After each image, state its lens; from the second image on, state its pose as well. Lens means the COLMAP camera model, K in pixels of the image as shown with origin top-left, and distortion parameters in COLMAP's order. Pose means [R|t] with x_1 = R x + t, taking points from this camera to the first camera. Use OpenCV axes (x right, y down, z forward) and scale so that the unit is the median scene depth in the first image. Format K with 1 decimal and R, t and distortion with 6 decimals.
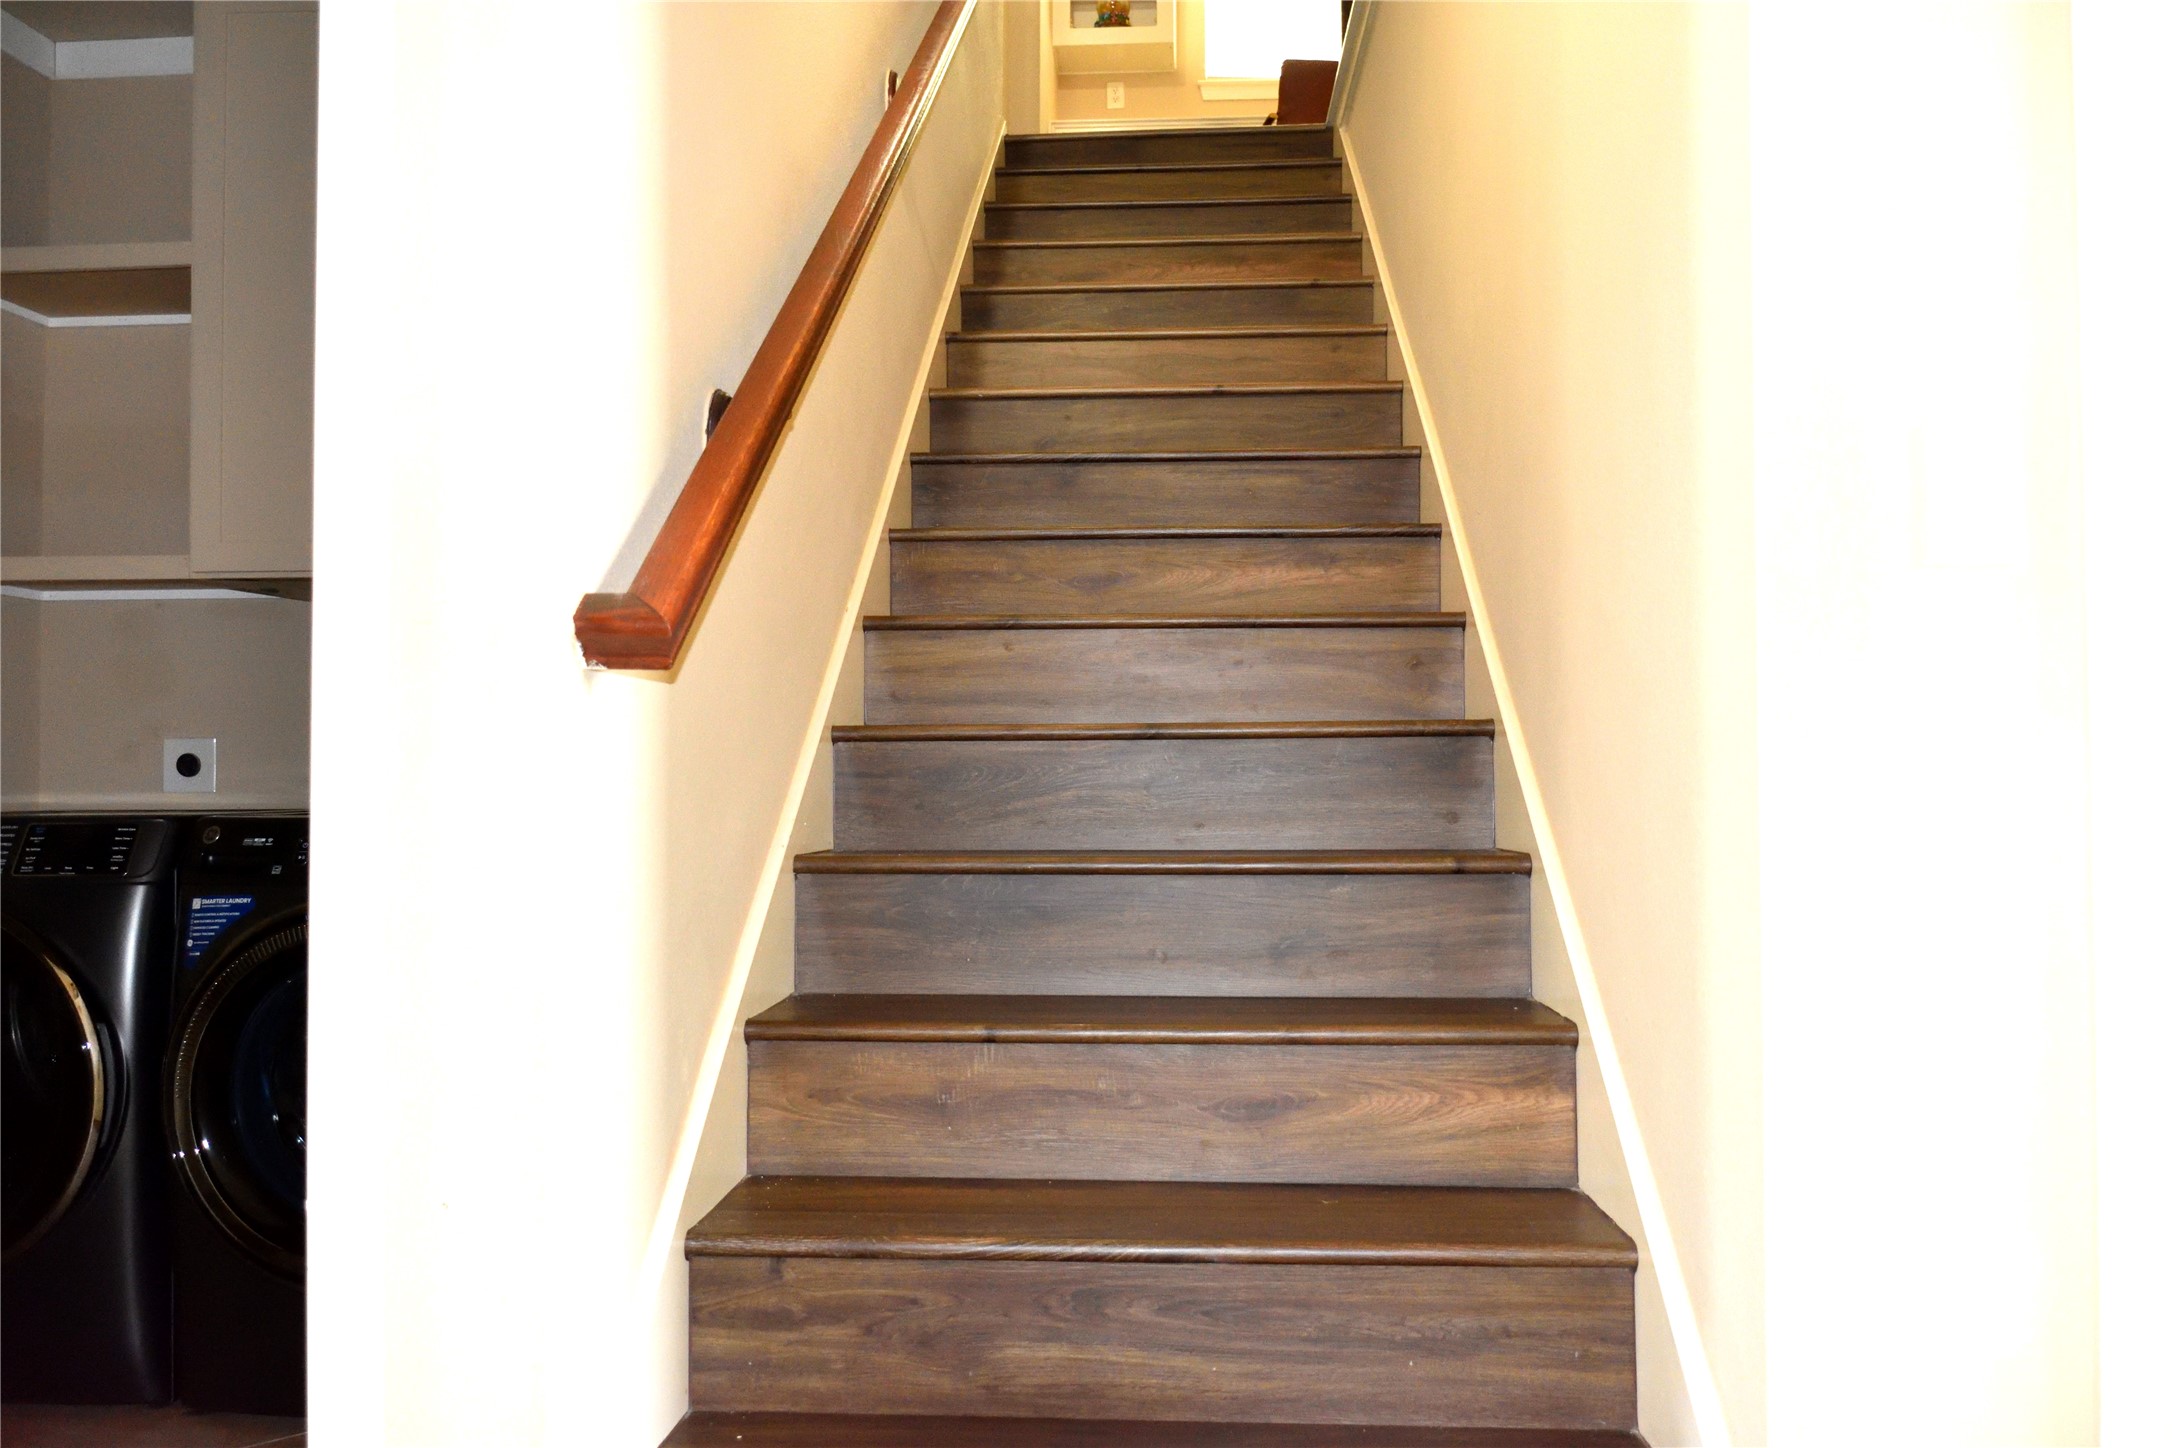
lens RADIAL K [[1693.8, 0, 1079.4], [0, 1693.8, 725.9], [0, 0, 1]] dist [-0.006229, 0.020087]
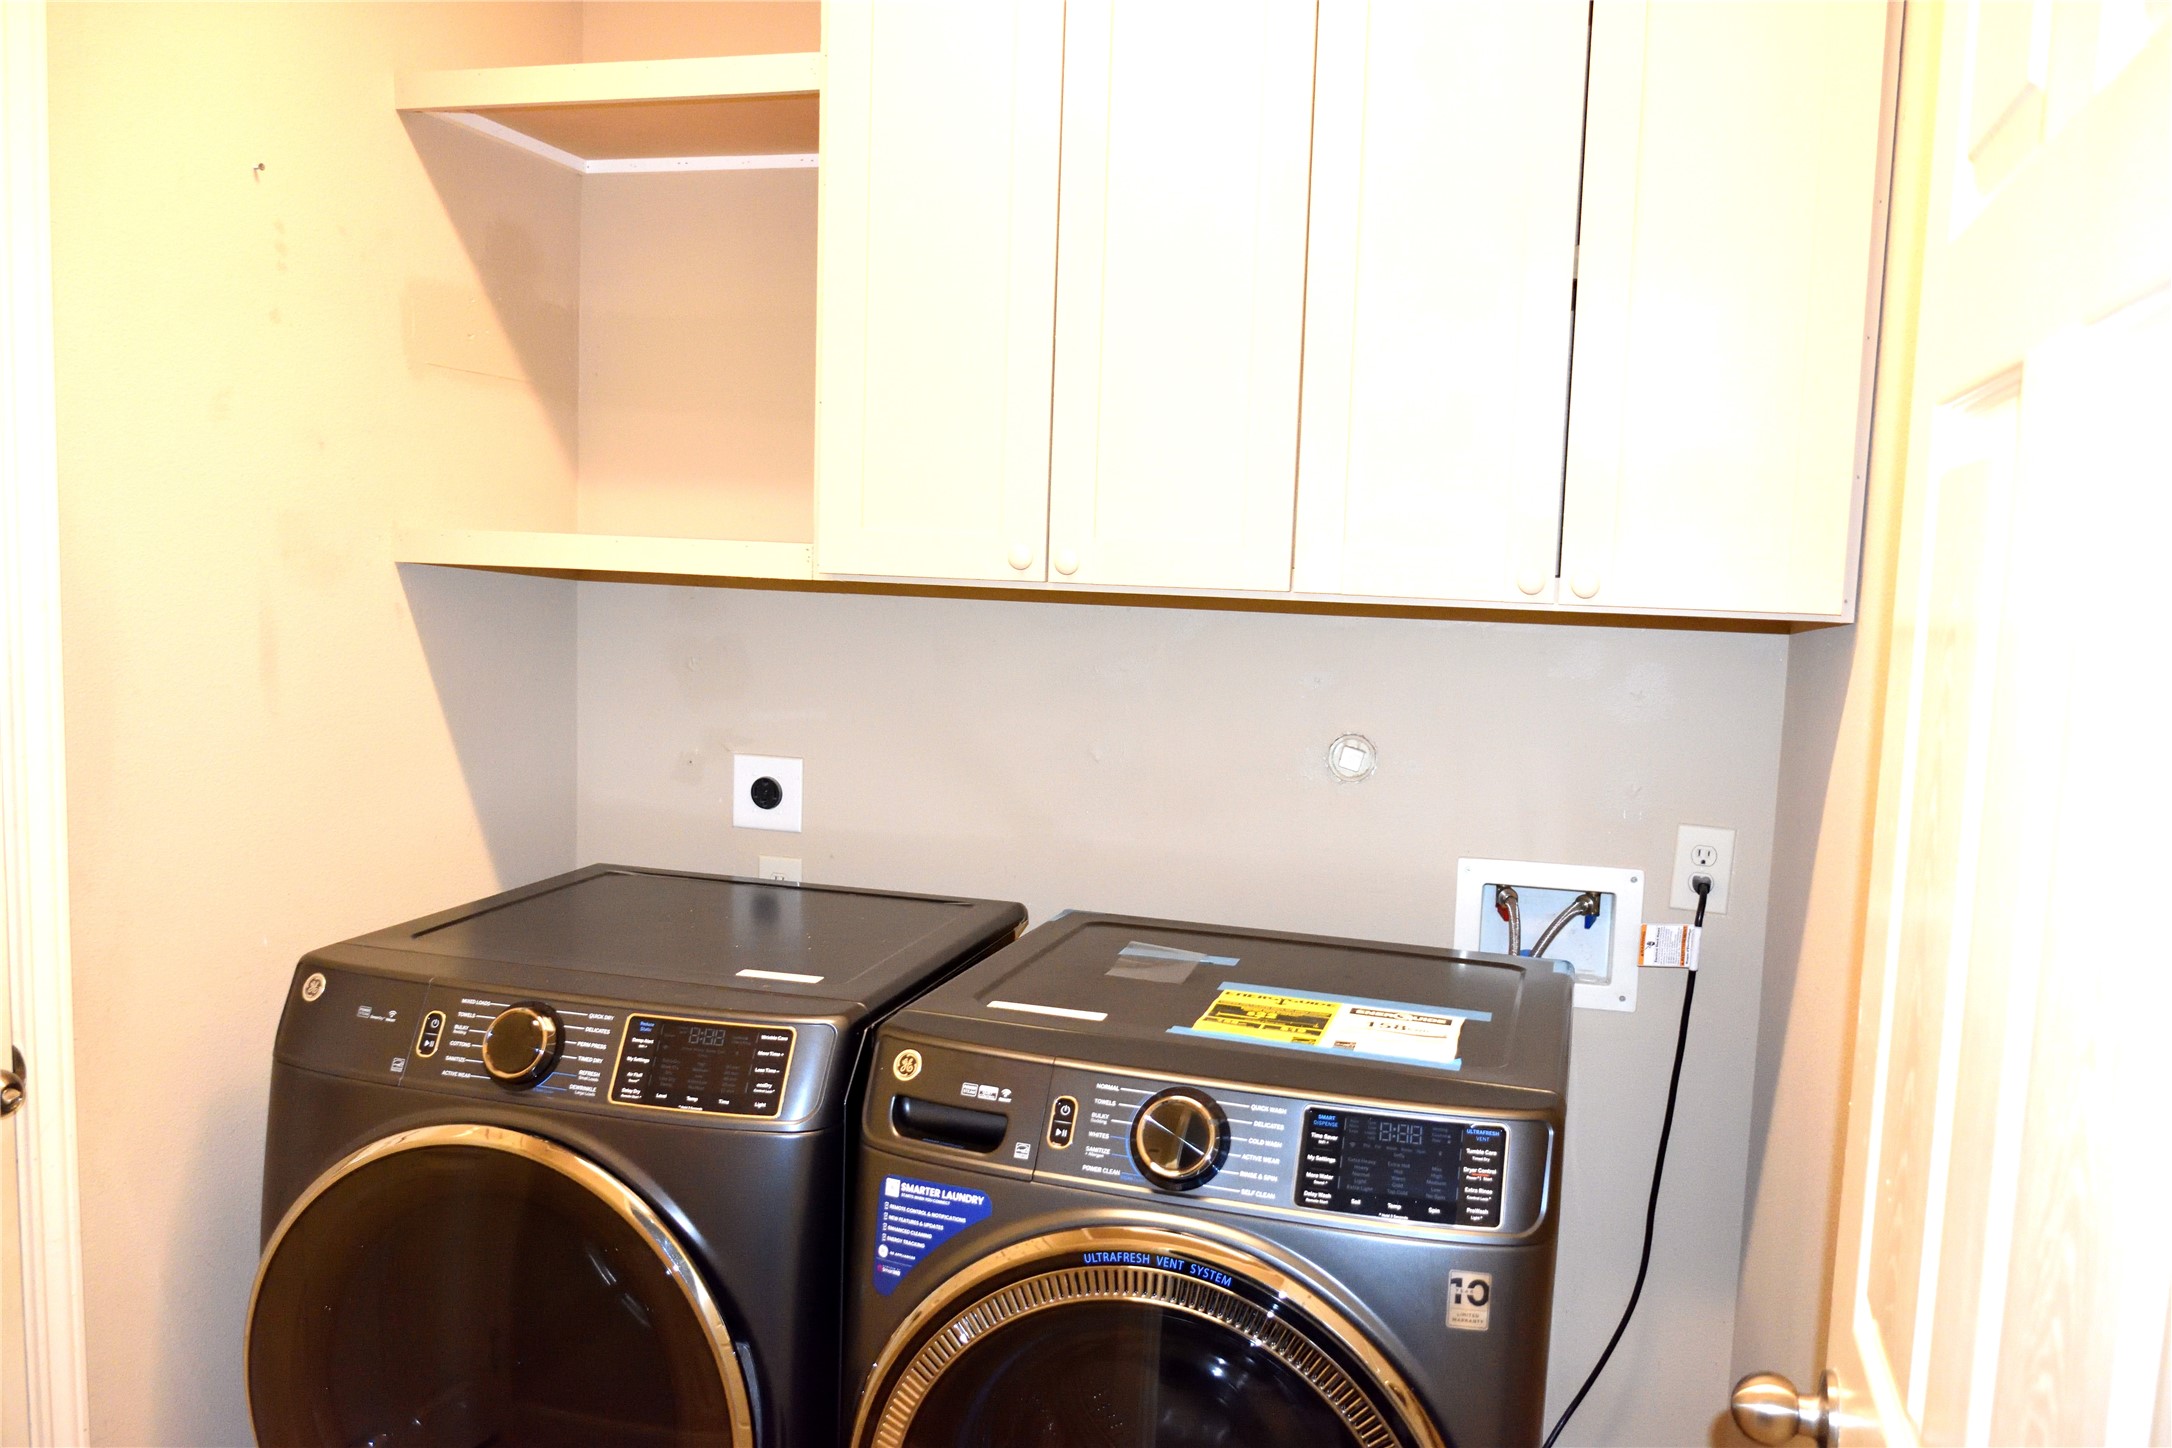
lens RADIAL K [[1693.8, 0, 1090.9], [0, 1693.8, 719.6], [0, 0, 1]] dist [-0.006229, 0.020087]
pose [[0.980498, 0.054295, -0.188878, -0.337966], [-0.030101, 0.991229, 0.128678, -0.141489], [0.194208, -0.120483, 0.973533, 0.429691]]
